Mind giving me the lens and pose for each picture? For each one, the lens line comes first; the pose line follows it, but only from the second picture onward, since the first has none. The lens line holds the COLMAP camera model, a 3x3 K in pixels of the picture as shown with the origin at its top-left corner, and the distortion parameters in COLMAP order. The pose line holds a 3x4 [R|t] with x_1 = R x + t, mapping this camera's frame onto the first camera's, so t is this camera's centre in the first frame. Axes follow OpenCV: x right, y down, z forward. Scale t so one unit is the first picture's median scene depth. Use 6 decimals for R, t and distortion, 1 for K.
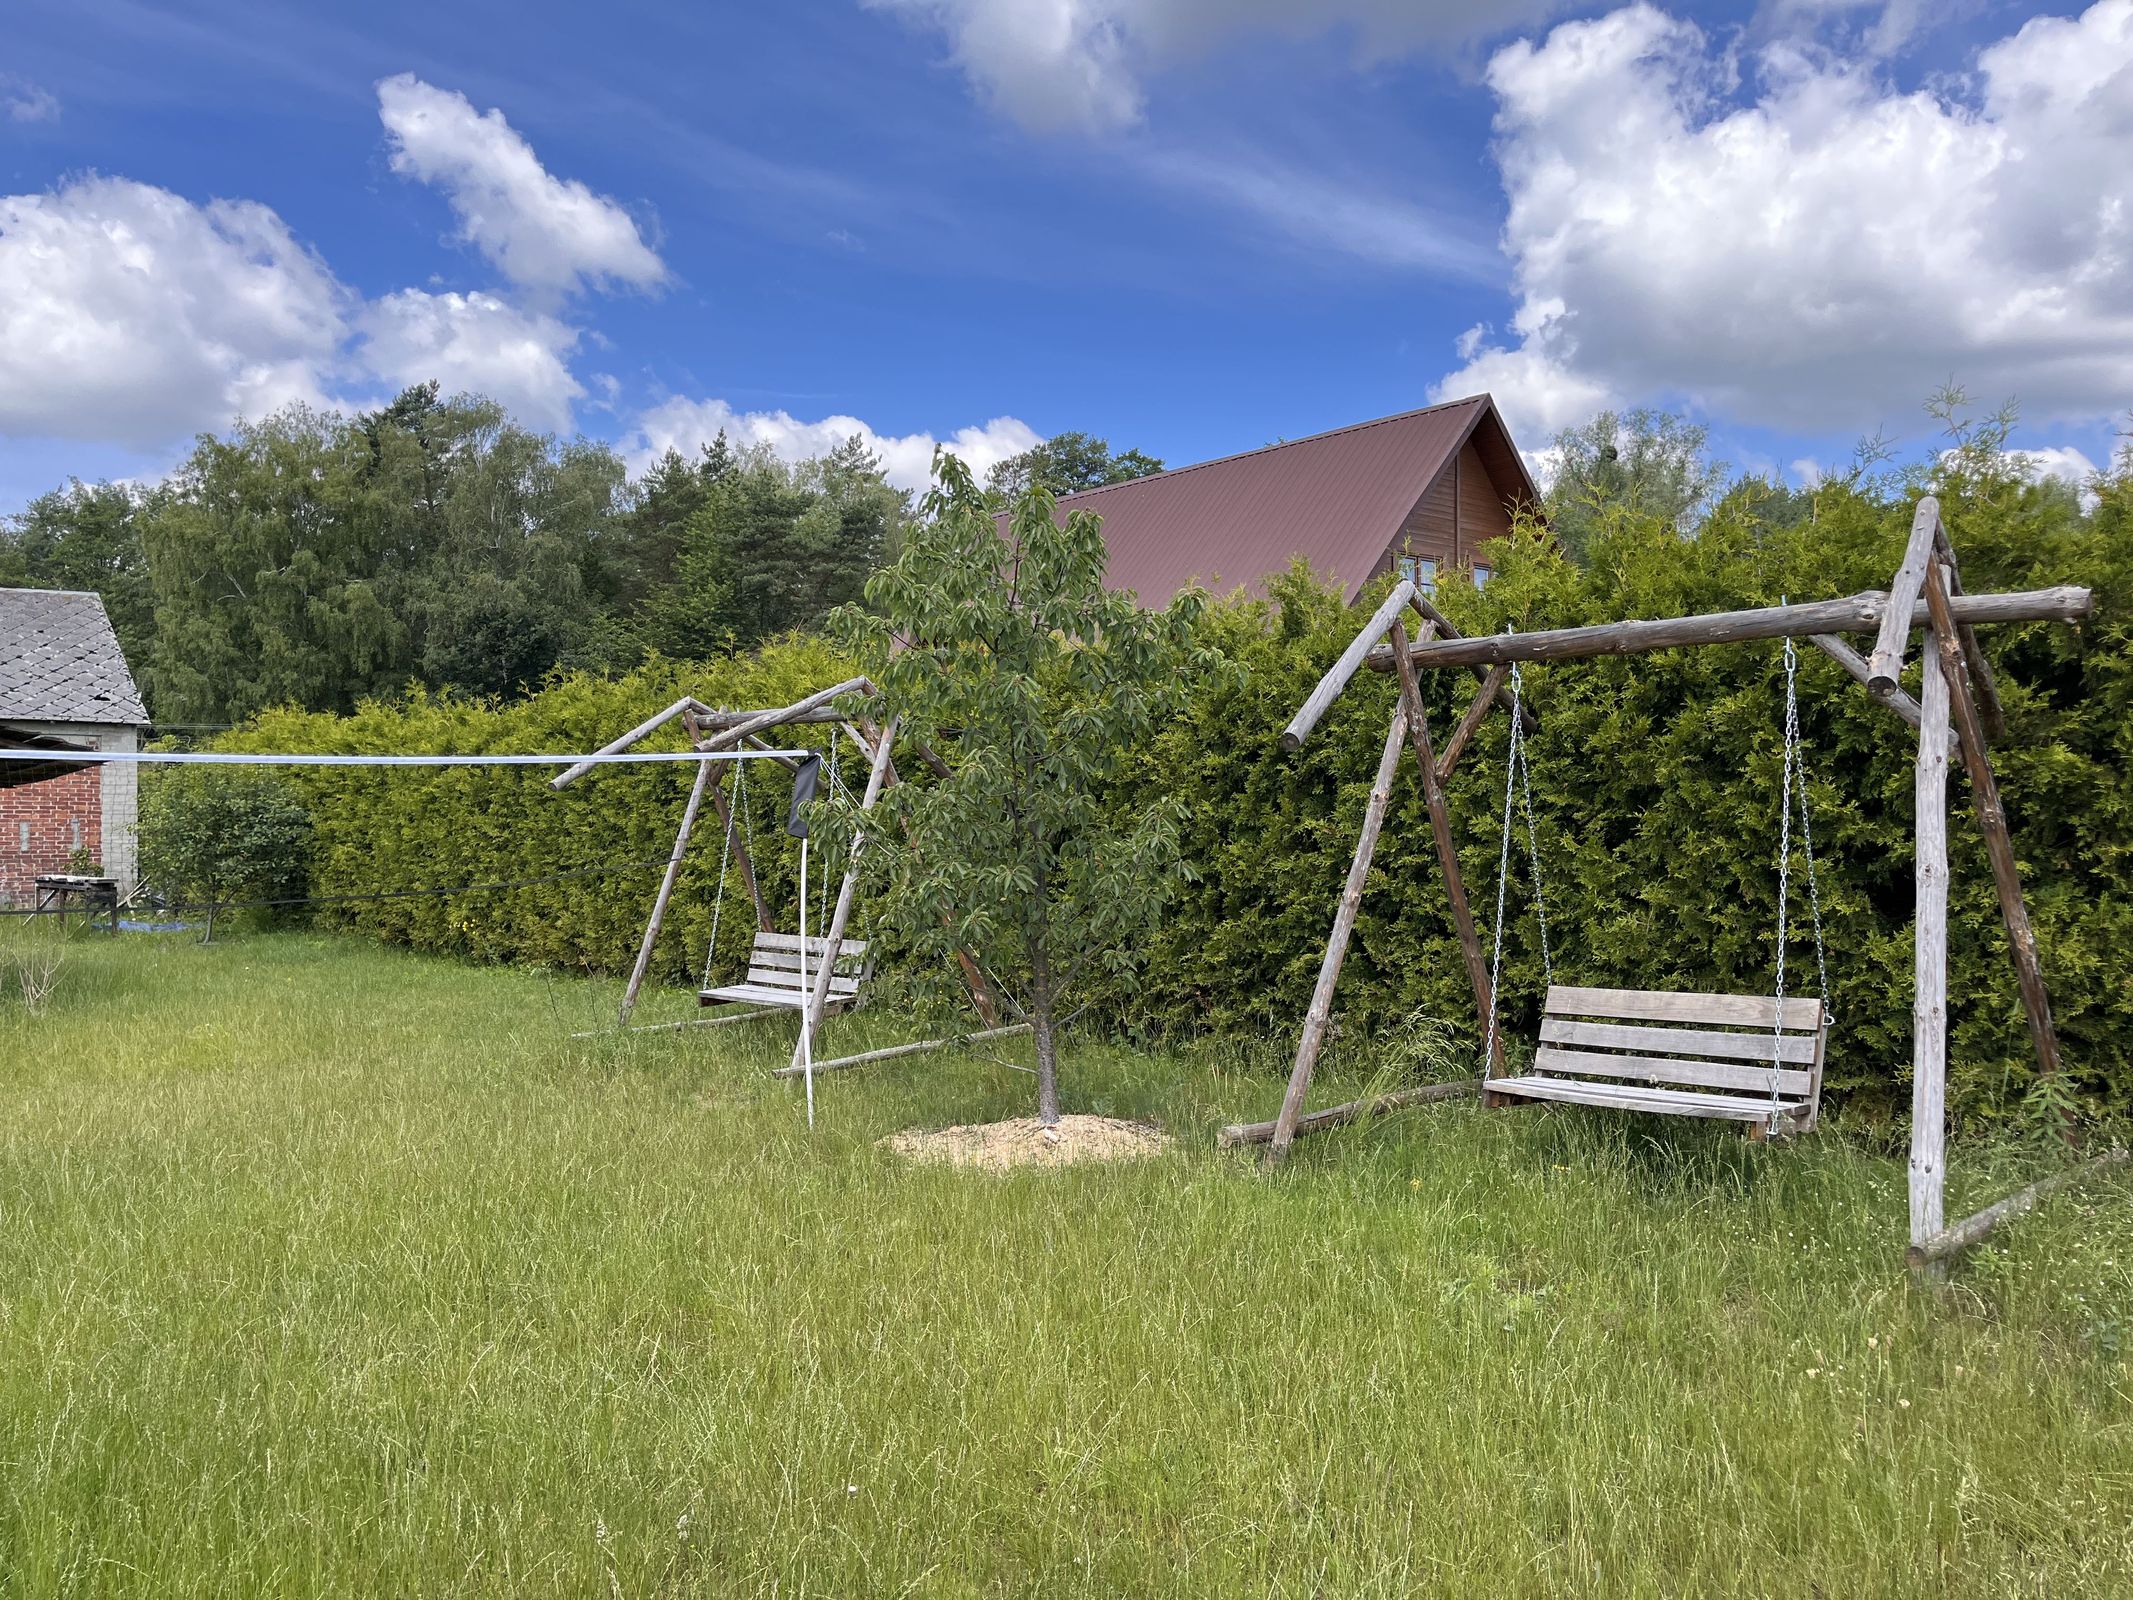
lens RADIAL K [[1613.7, 0, 1055.6], [0, 1613.7, 810.3], [0, 0, 1]] dist [0.012442, -0.027450]
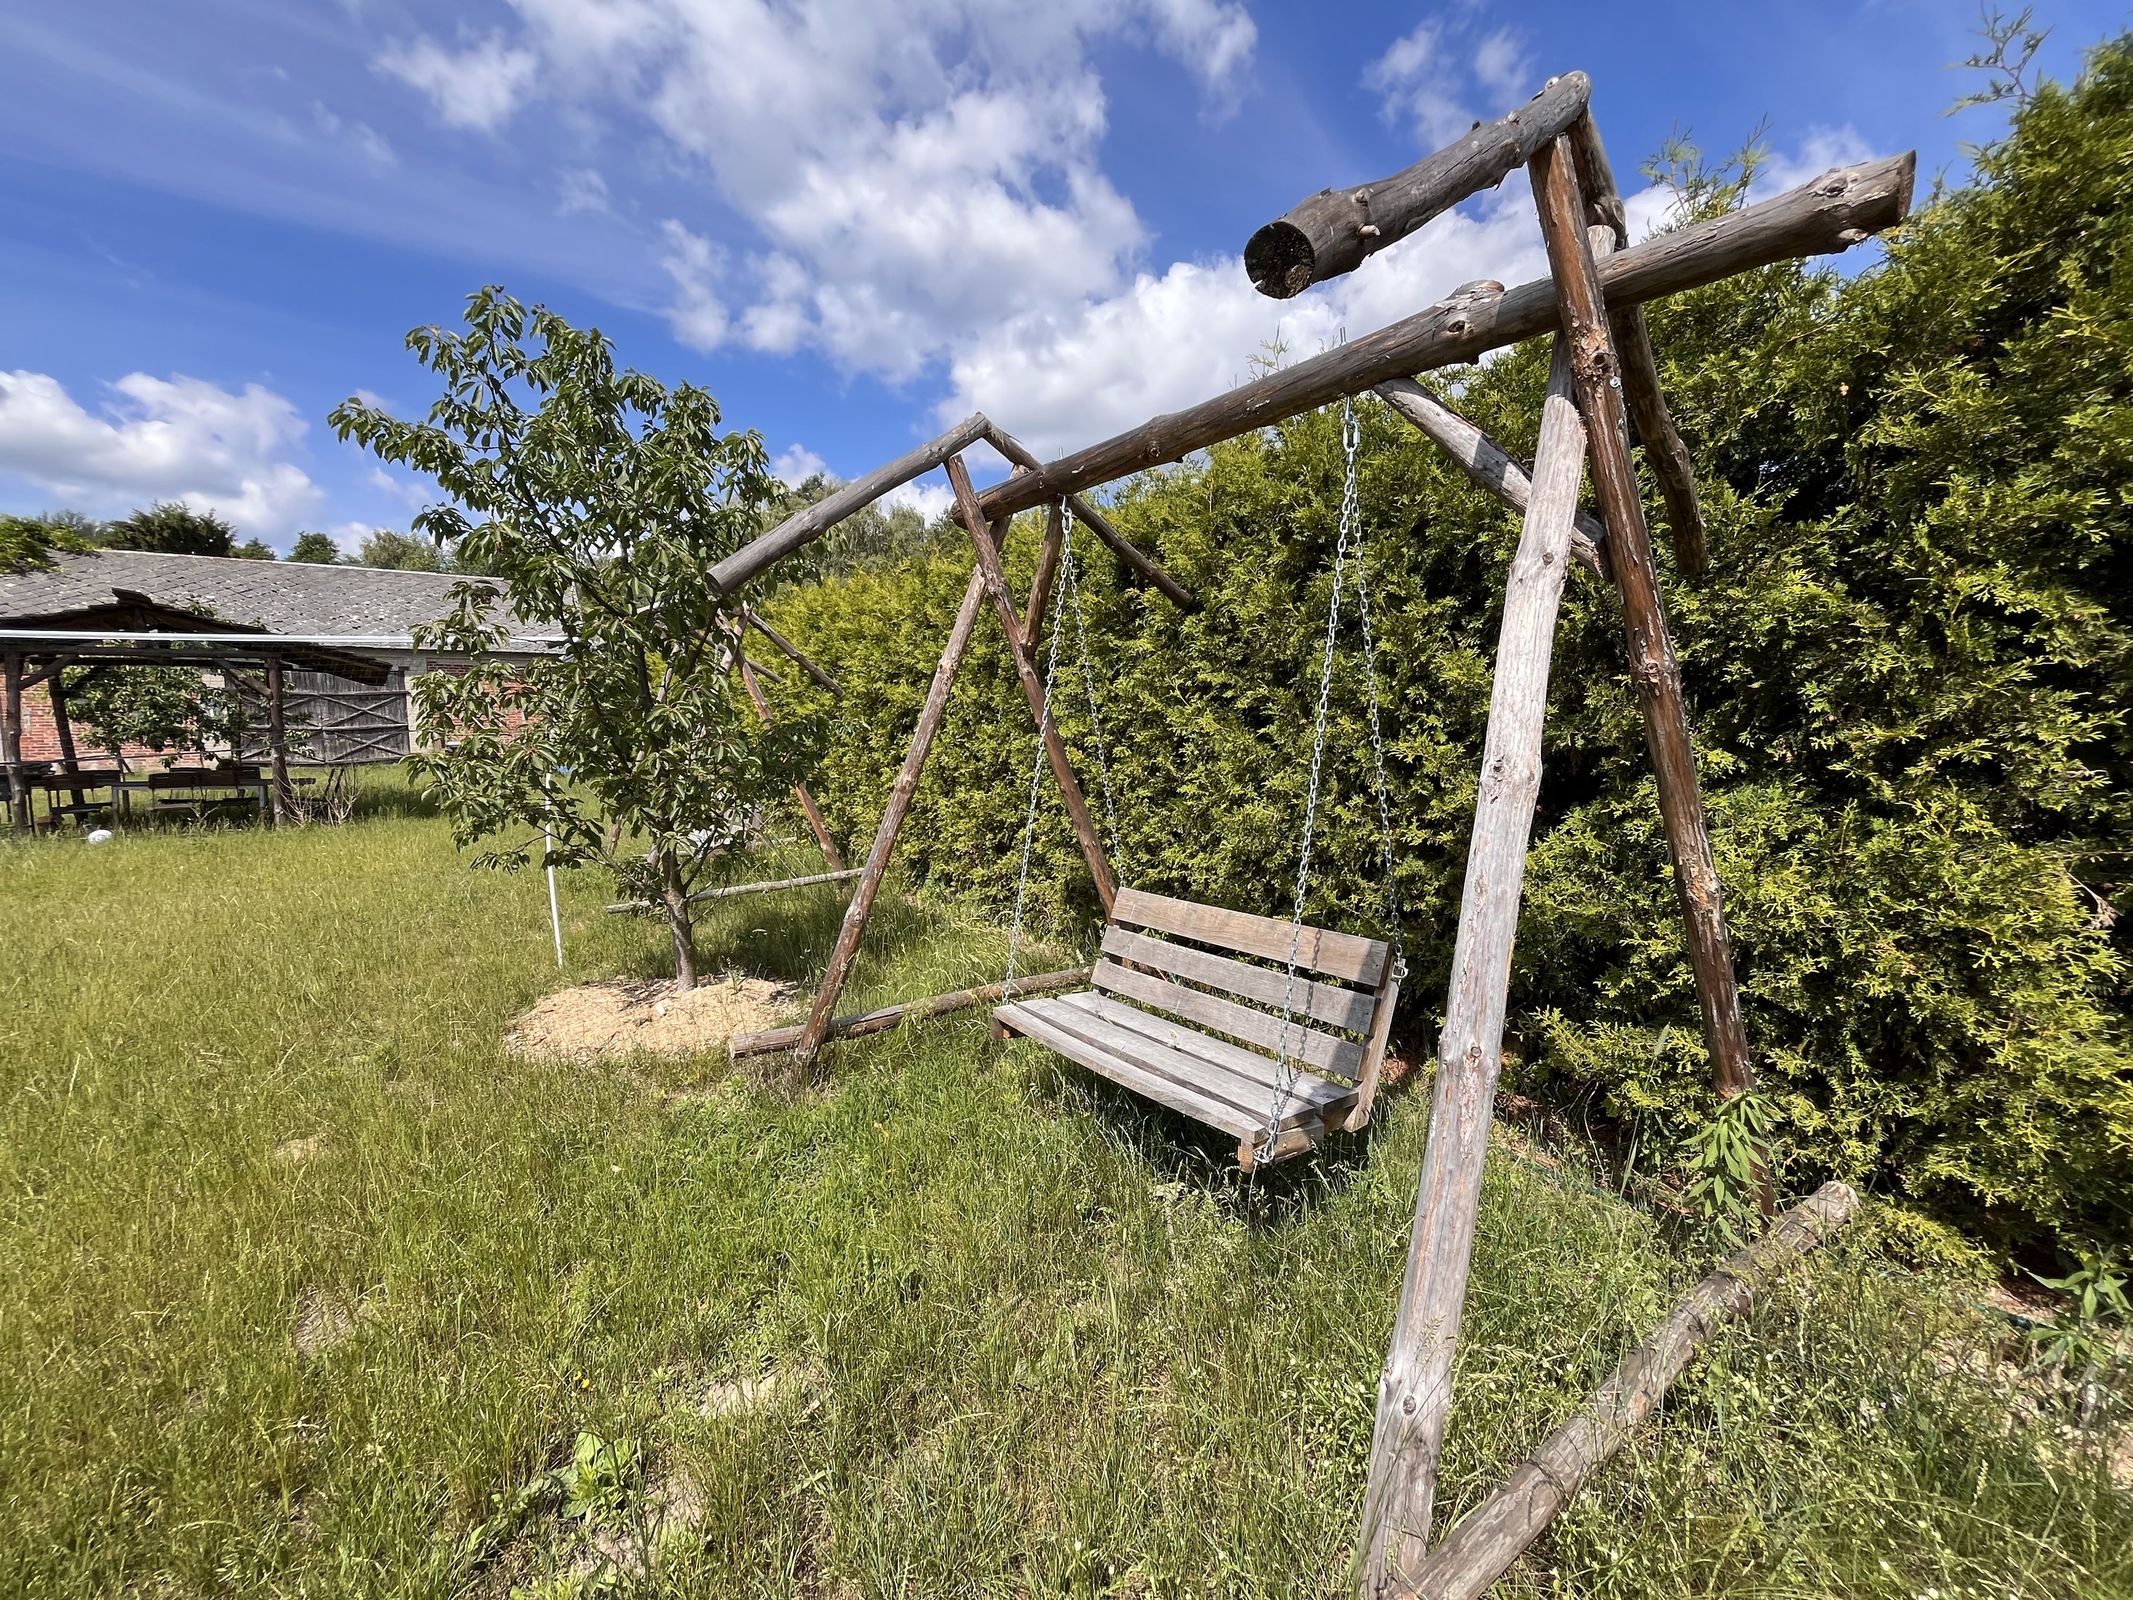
lens RADIAL K [[867.0, 0, 1073.5], [0, 867.0, 800.1], [0, 0, 1]] dist [-0.005015, 0.000688]
pose [[0.991926, 0.020373, -0.125171, 0.373654], [-0.007567, 0.994762, 0.101941, 0.017359], [0.126592, -0.100171, 0.986884, 0.602066]]
